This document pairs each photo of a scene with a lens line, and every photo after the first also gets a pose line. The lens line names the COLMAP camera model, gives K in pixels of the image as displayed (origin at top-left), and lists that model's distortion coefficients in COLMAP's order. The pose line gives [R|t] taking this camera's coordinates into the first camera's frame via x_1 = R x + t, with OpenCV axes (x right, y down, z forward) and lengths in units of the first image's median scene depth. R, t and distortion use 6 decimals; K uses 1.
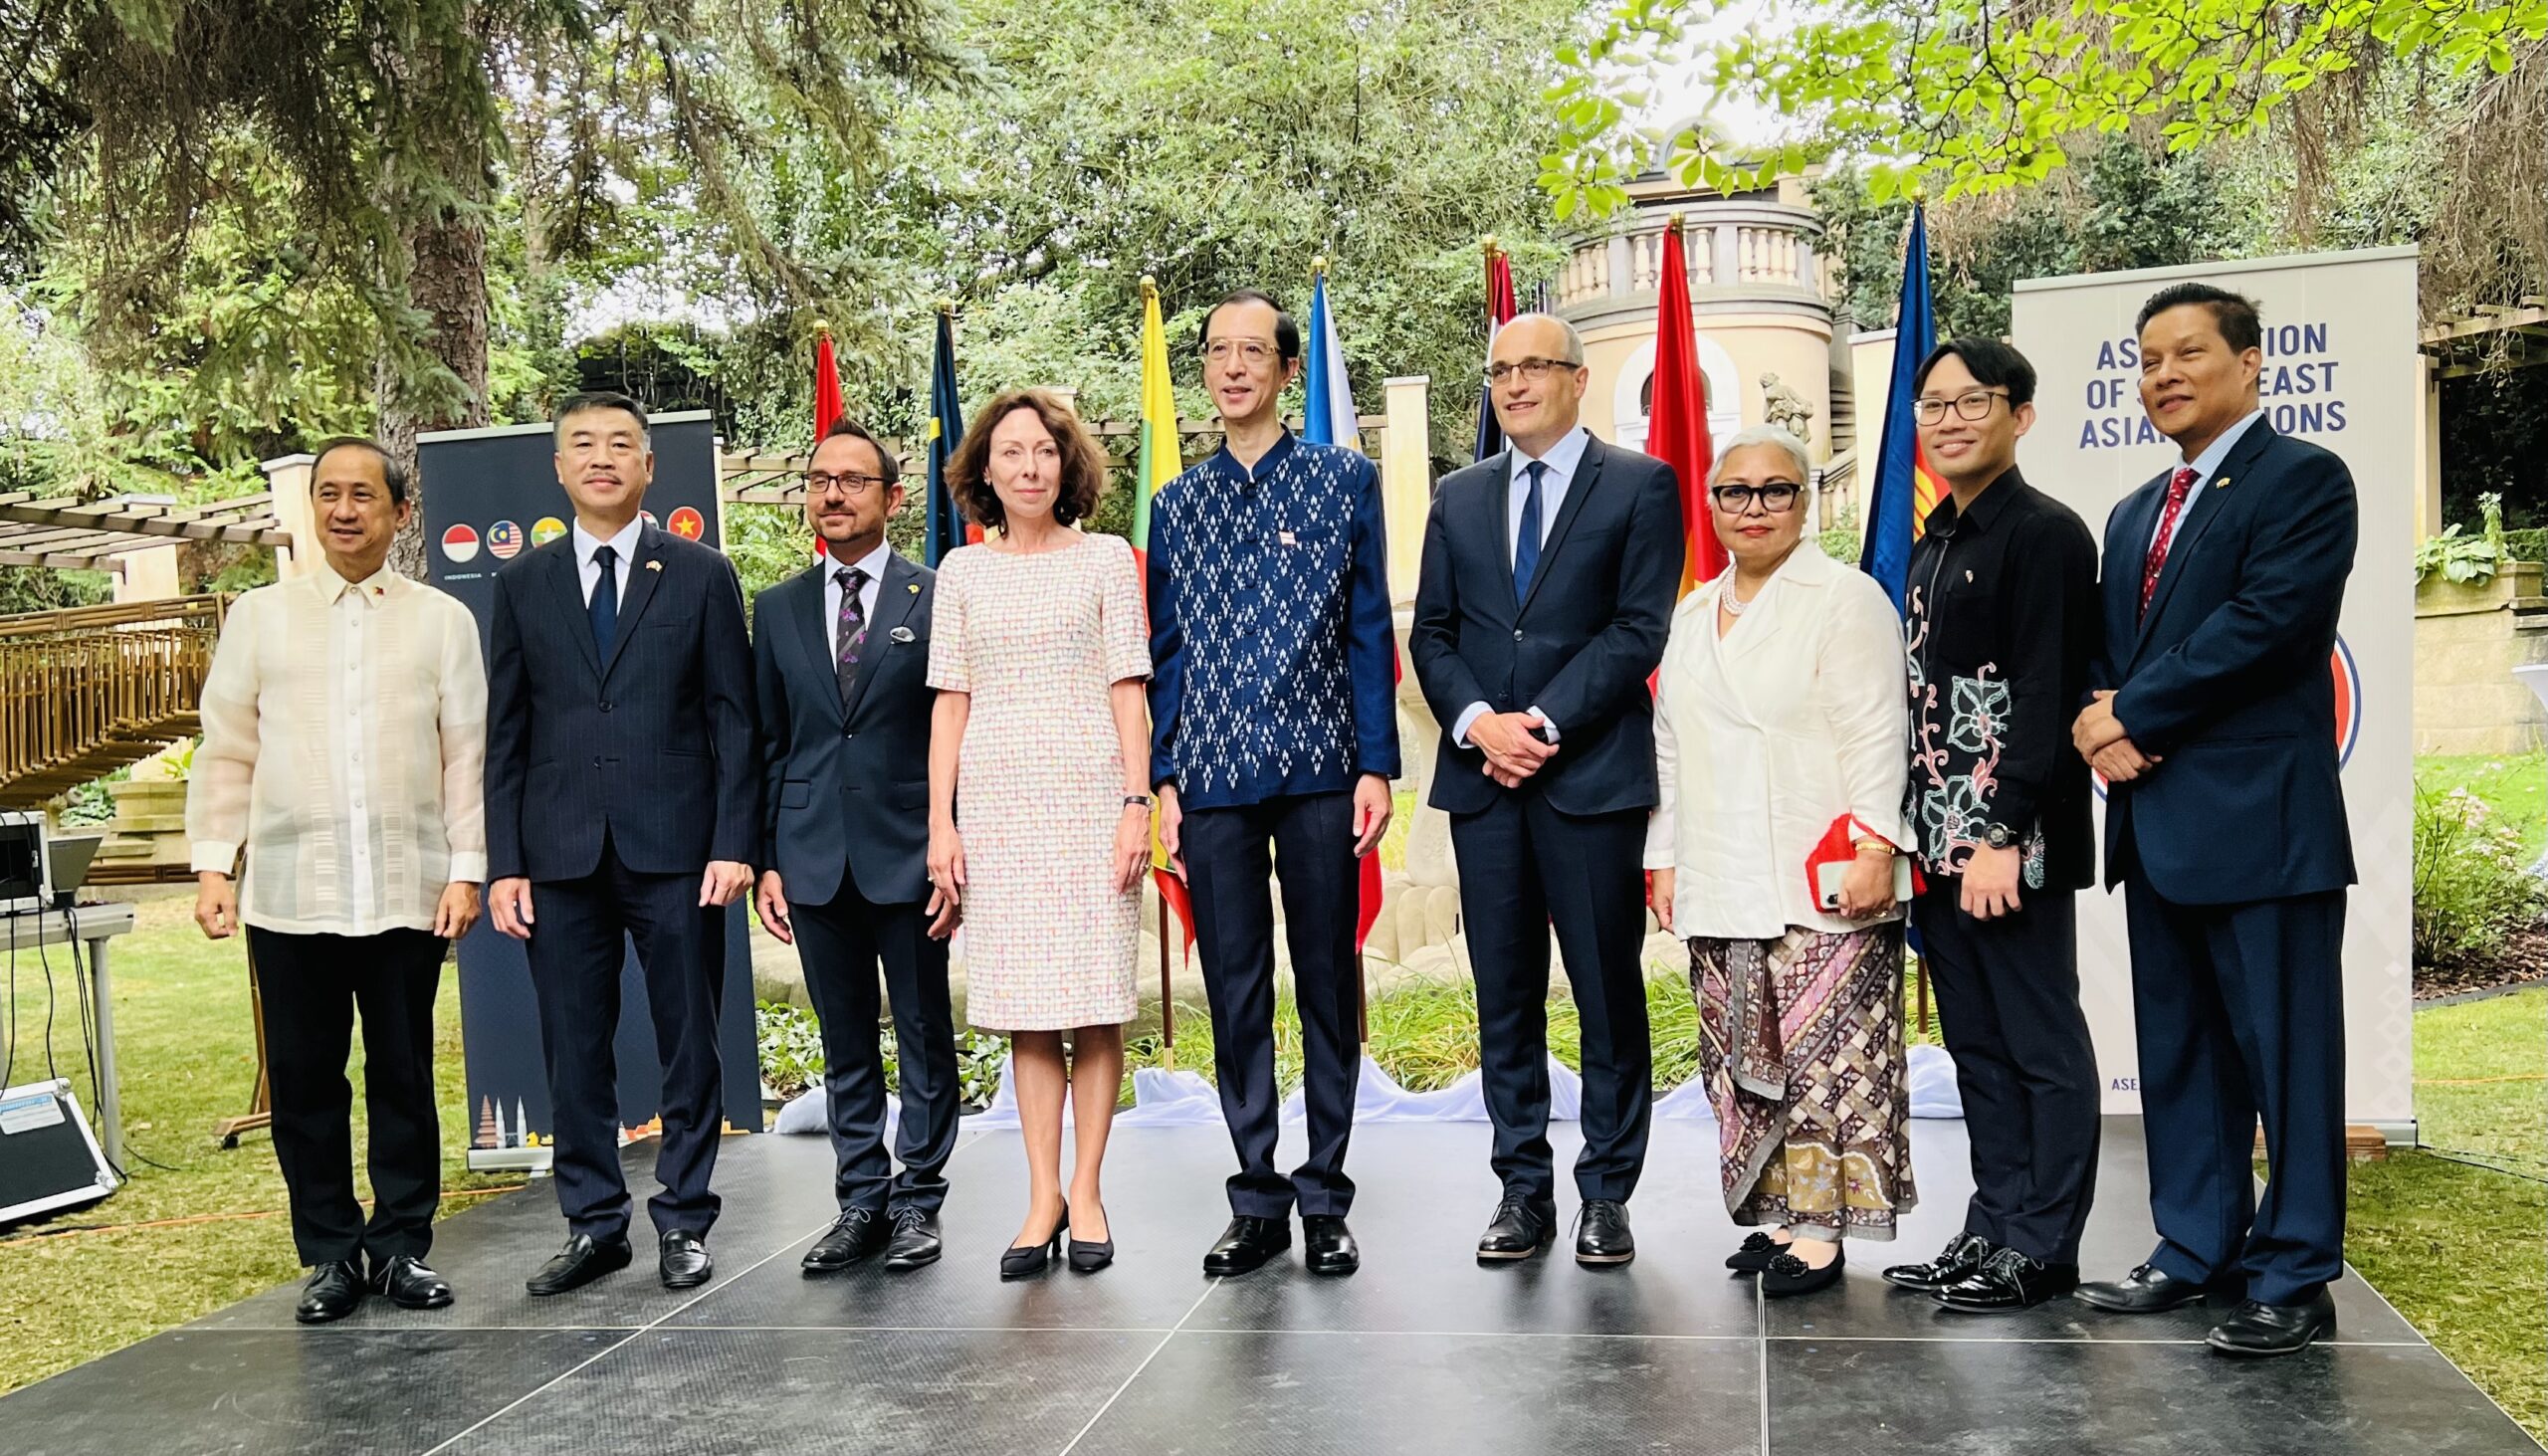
lens RADIAL K [[2333.5, 0, 1229.0], [0, 2333.5, 848.6], [0, 0, 1]] dist [0.029926, 0.000000]
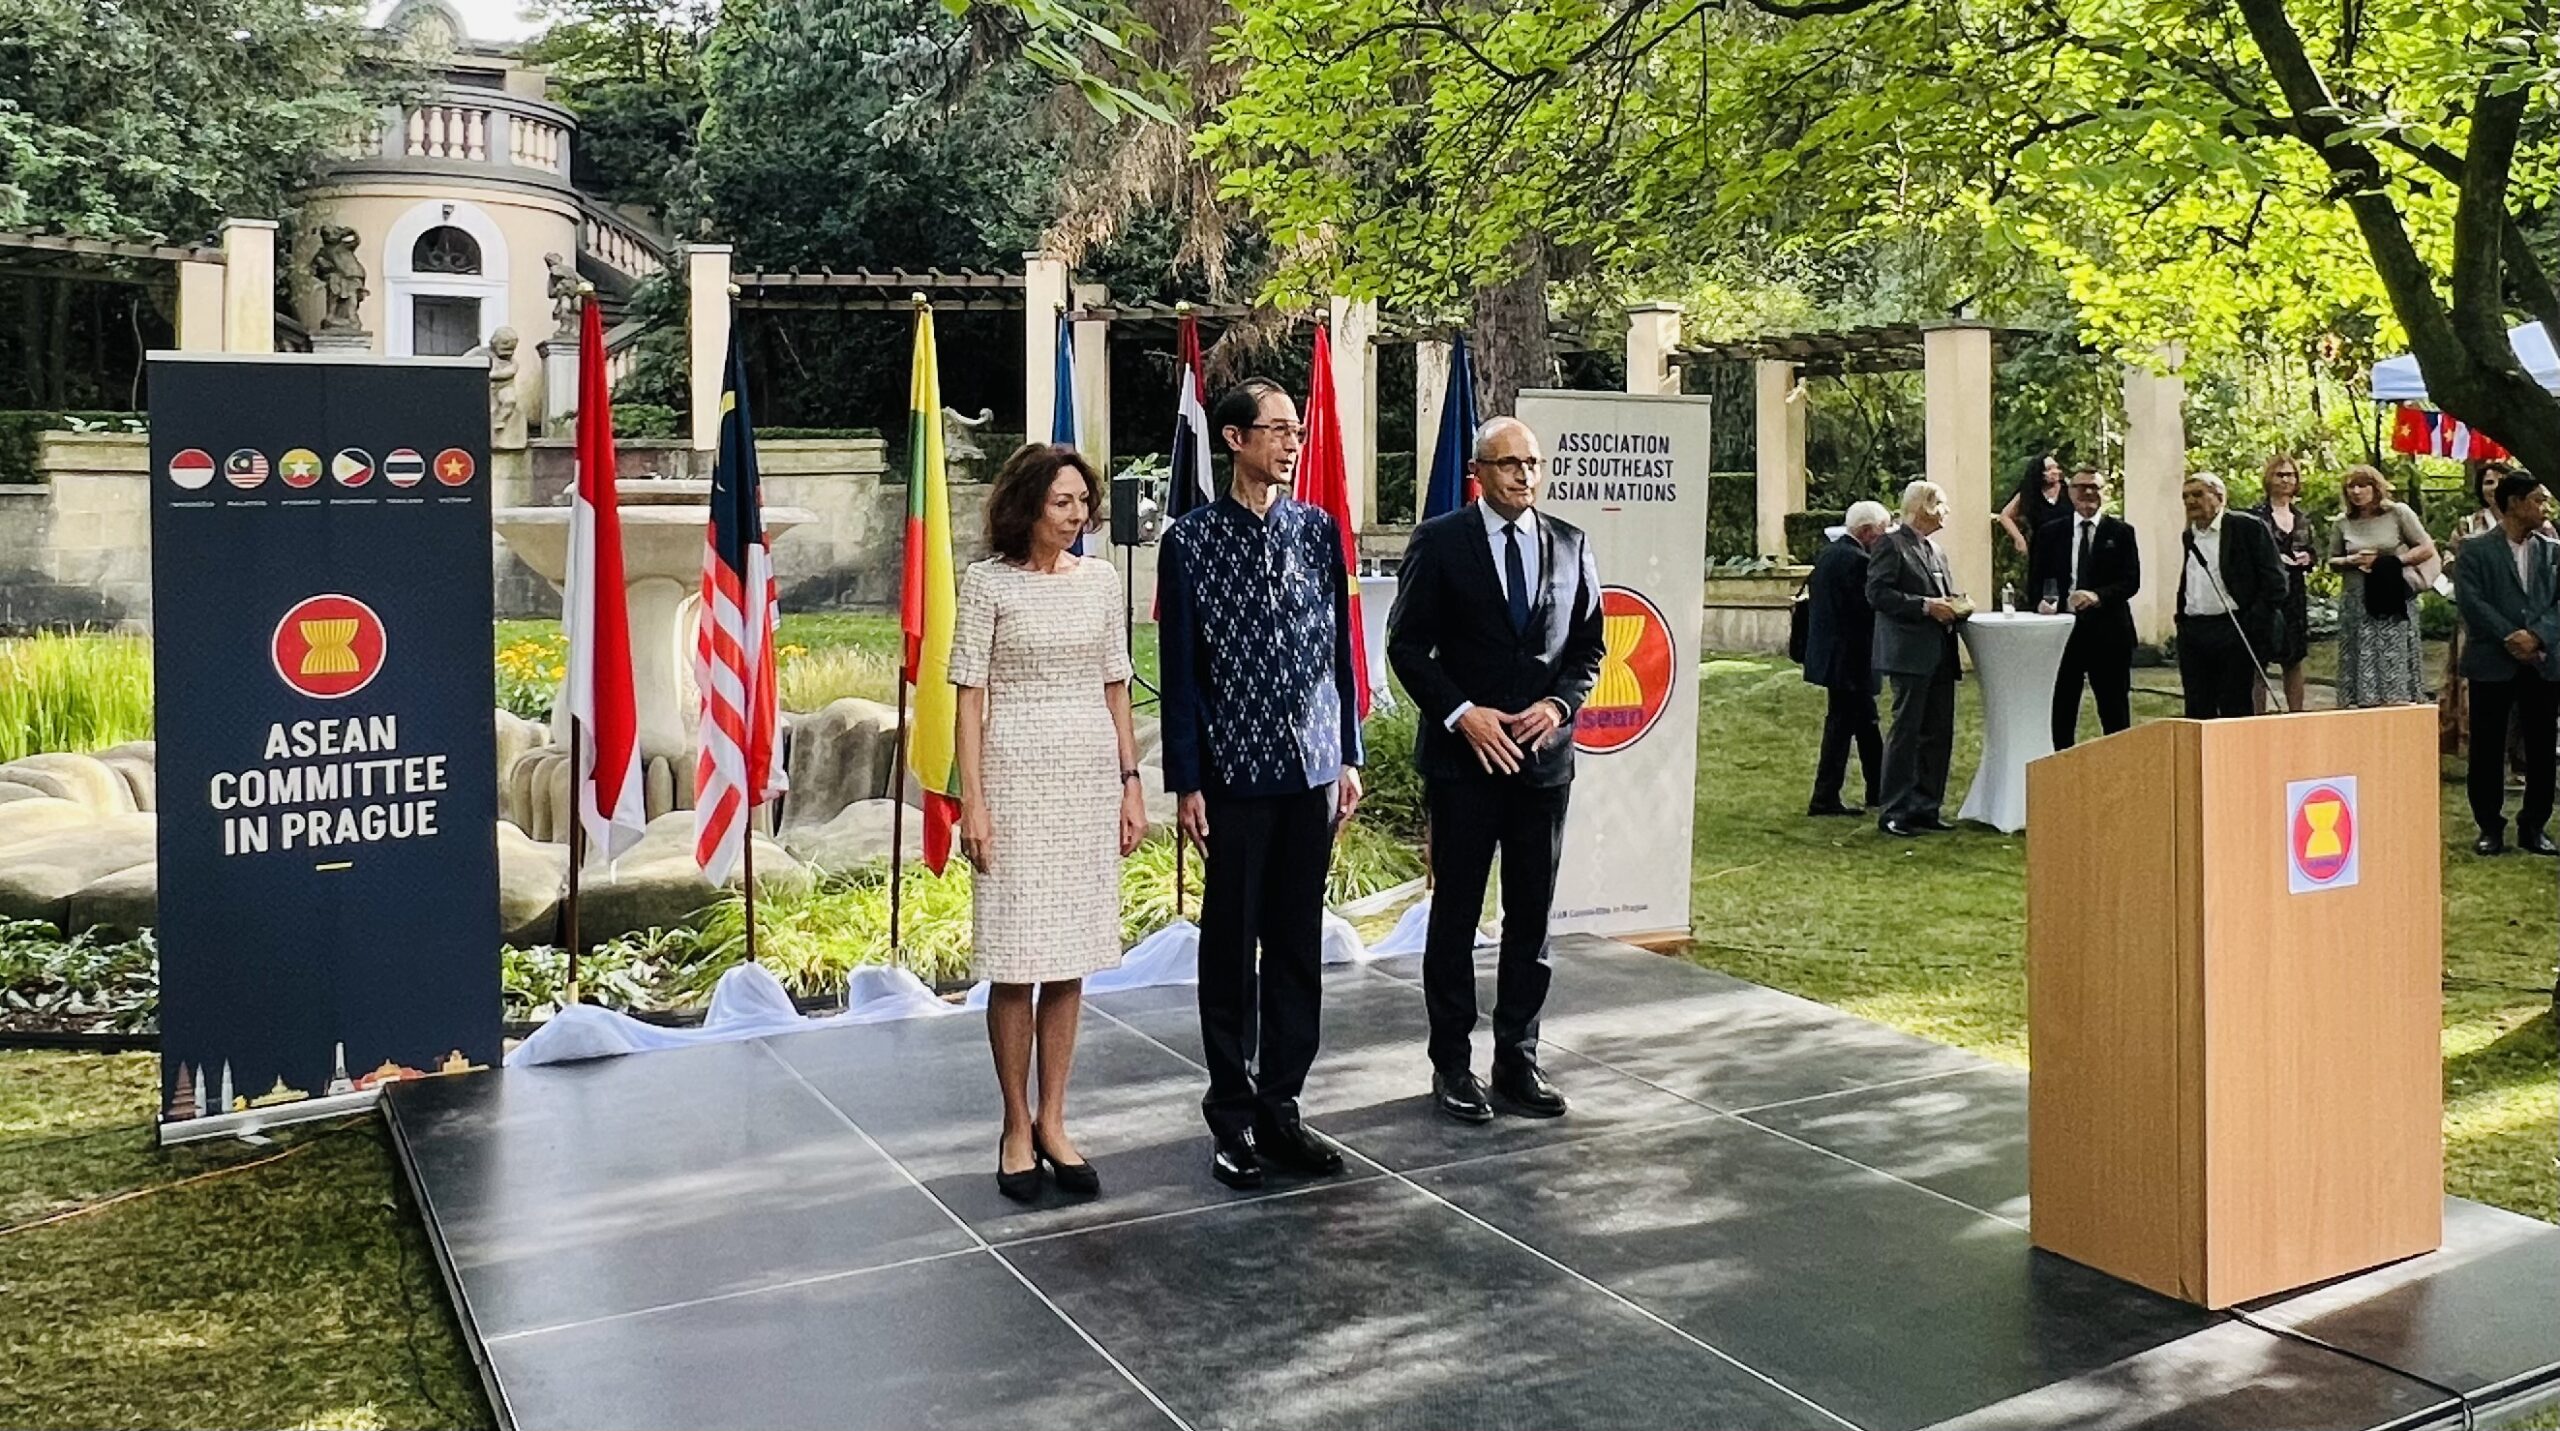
lens RADIAL K [[2113.9, 0, 1337.3], [0, 2113.9, 483.6], [0, 0, 1]] dist [0.005366, -0.012118]
pose [[0.742216, 0.057883, 0.667656, -0.551960], [-0.005759, 0.996777, -0.080015, -0.058730], [-0.670135, 0.055543, 0.740158, 0.059235]]
